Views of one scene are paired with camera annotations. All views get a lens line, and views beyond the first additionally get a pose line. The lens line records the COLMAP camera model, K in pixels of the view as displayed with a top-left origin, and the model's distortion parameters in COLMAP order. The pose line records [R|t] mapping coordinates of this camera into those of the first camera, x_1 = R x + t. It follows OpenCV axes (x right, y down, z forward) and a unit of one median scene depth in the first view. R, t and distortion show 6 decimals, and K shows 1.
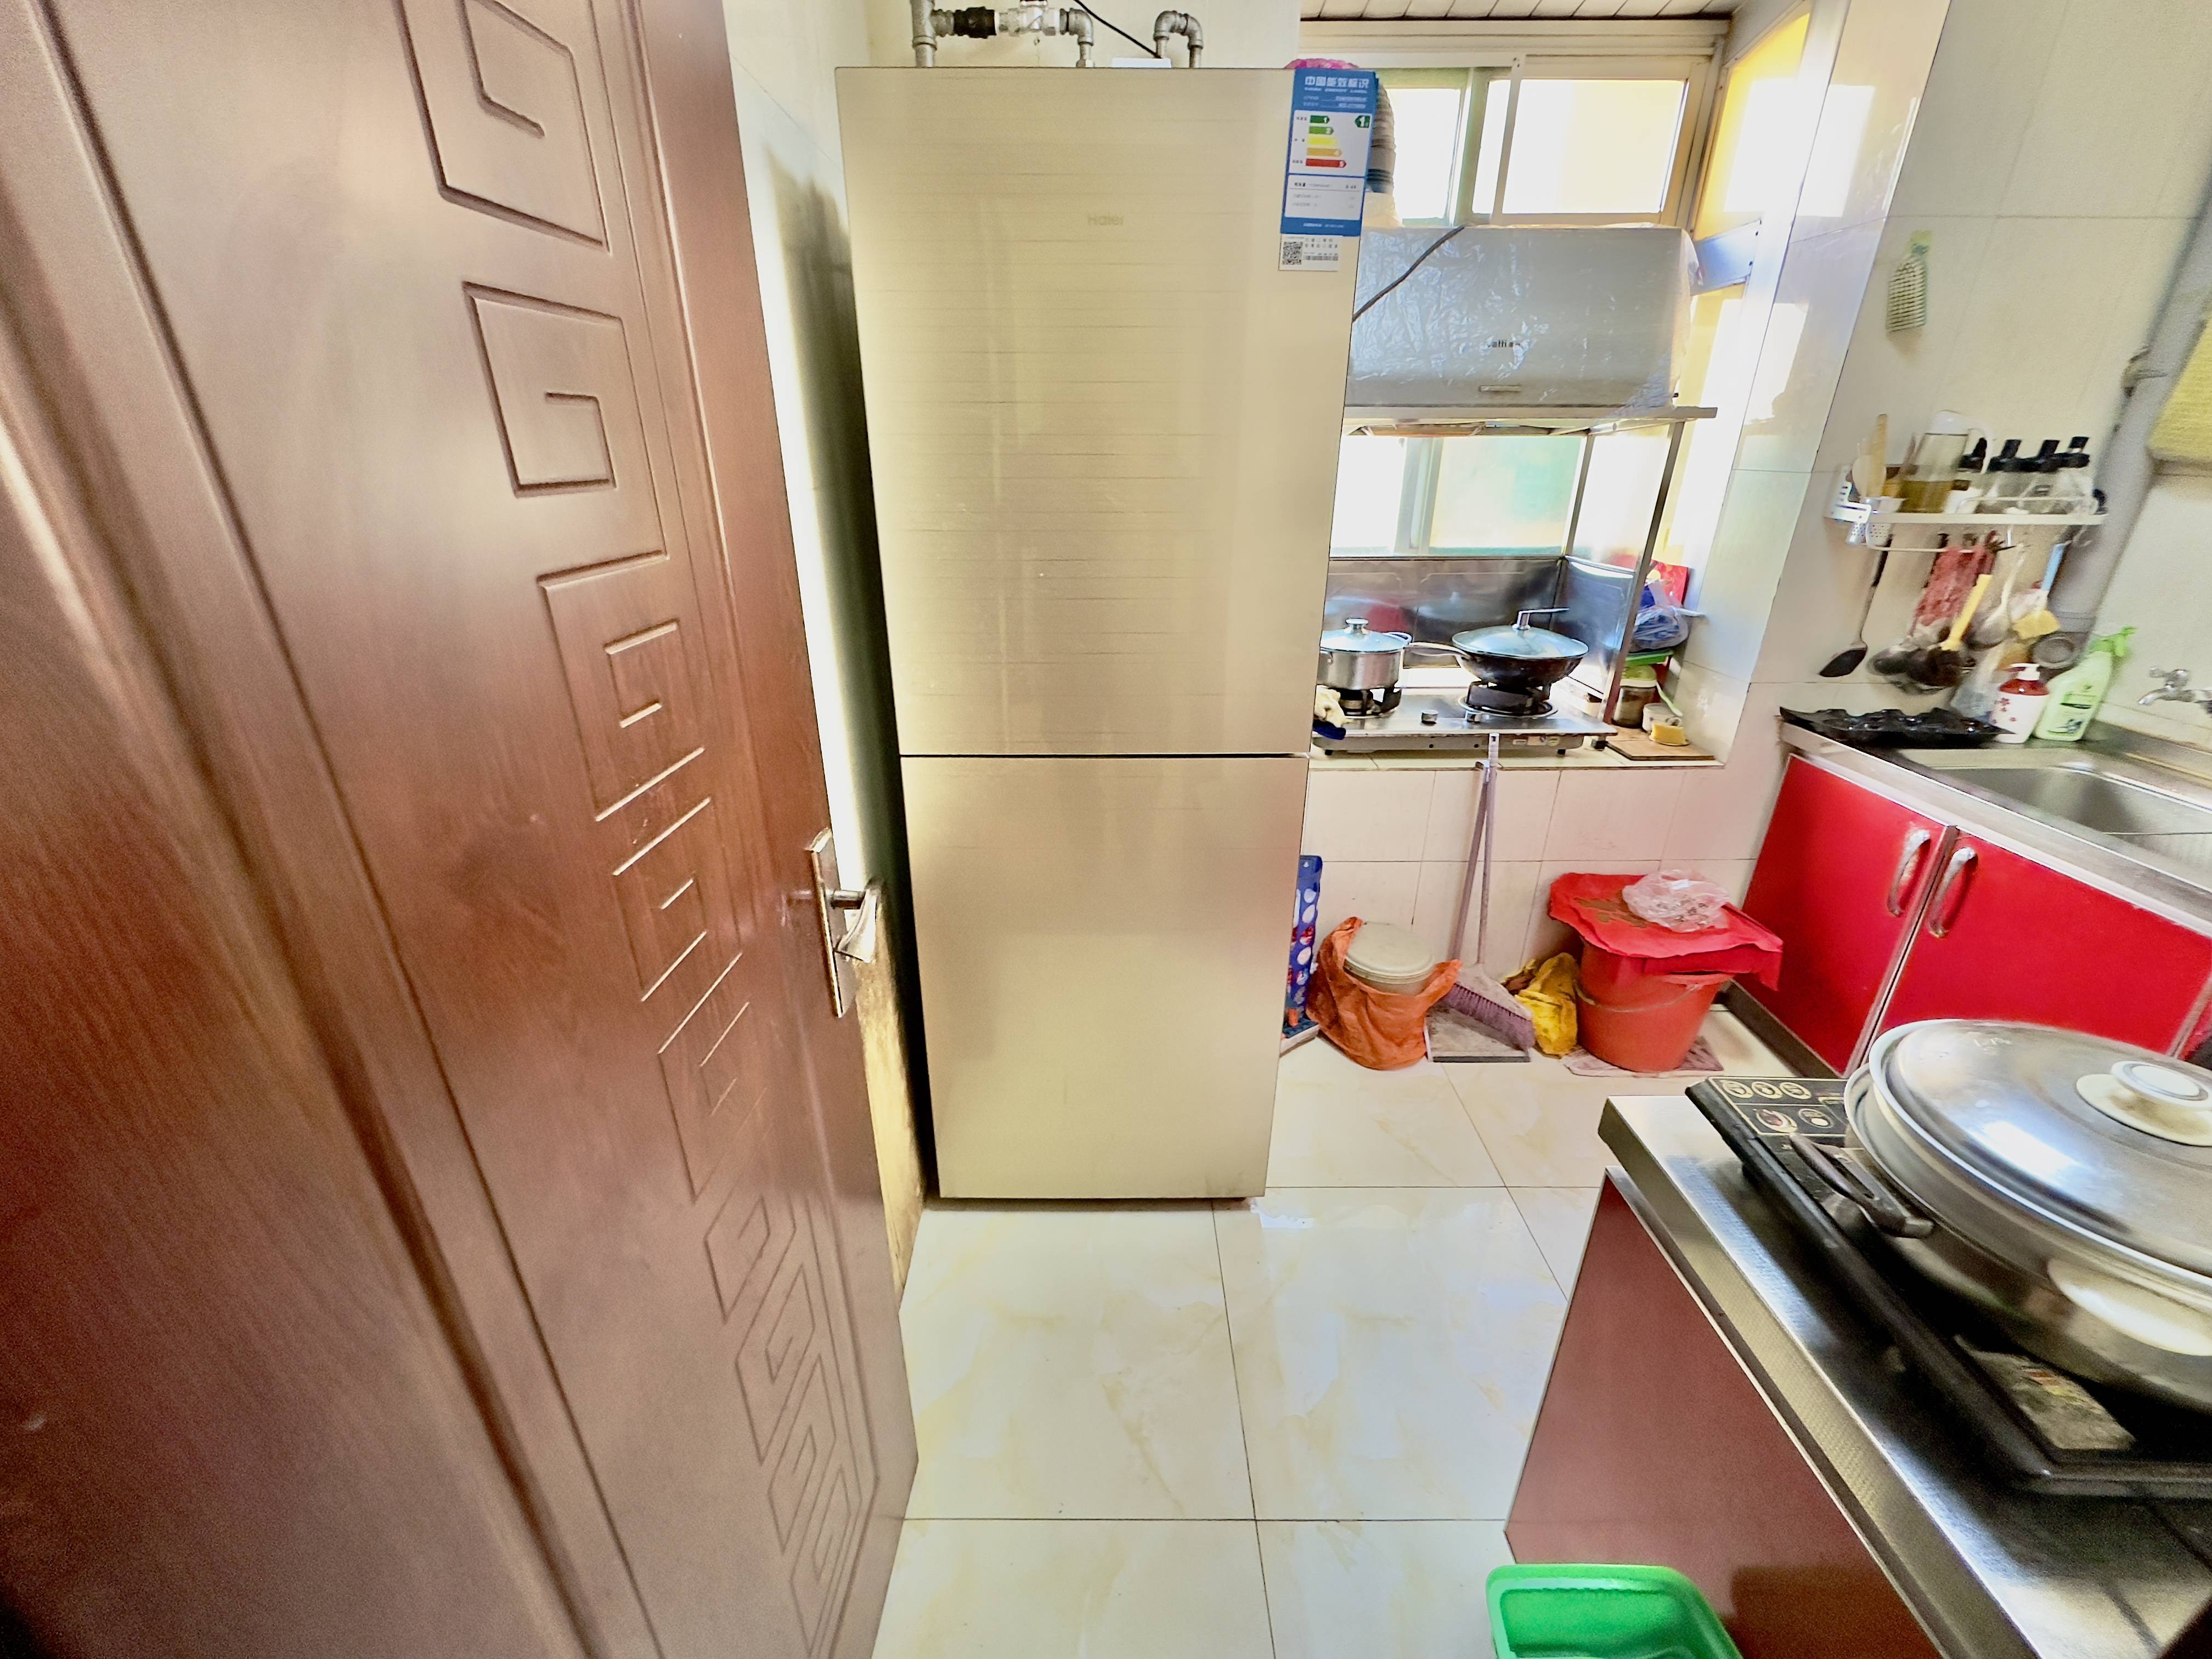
lens RADIAL K [[882.5, 0, 1108.5], [0, 882.5, 823.5], [0, 0, 1]] dist [-0.000180, -0.000121]
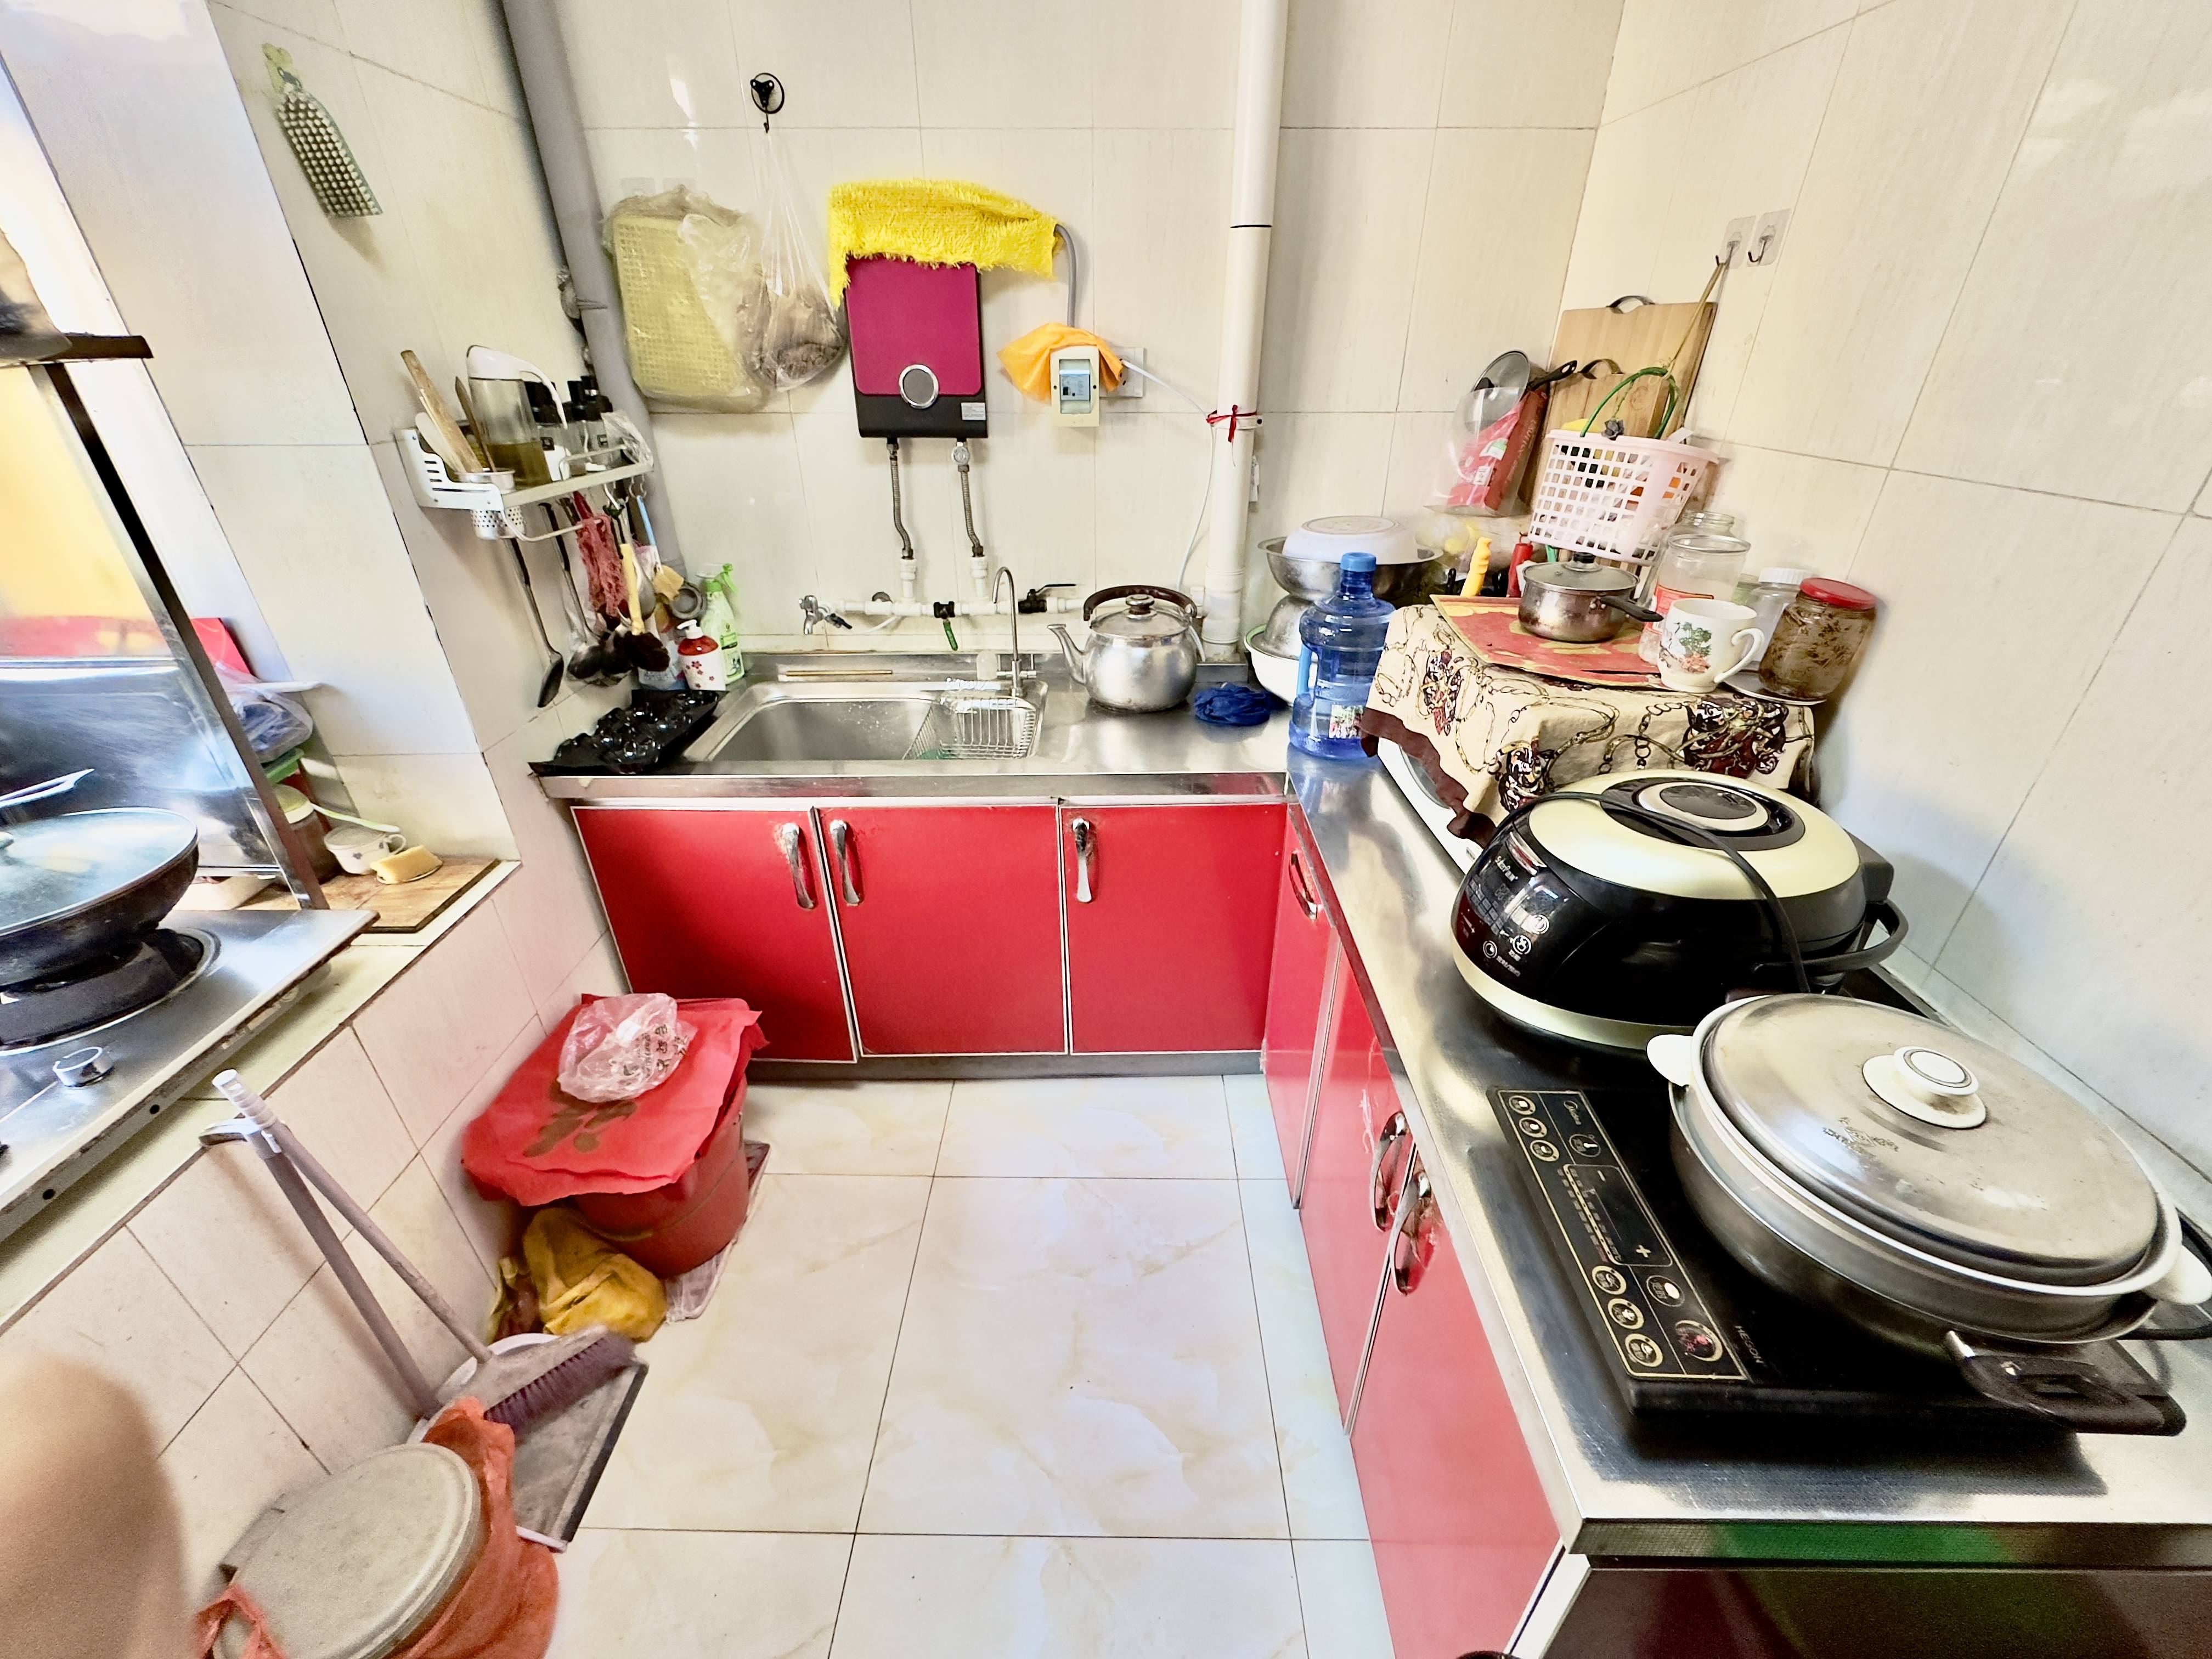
lens RADIAL K [[882.5, 0, 1093.5], [0, 882.5, 831.1], [0, 0, 1]] dist [-0.000180, -0.000121]
pose [[0.025415, -0.481614, 0.876015, 0.104601], [0.403176, 0.806808, 0.431868, -0.212746], [-0.914769, 0.342213, 0.214680, 0.430799]]
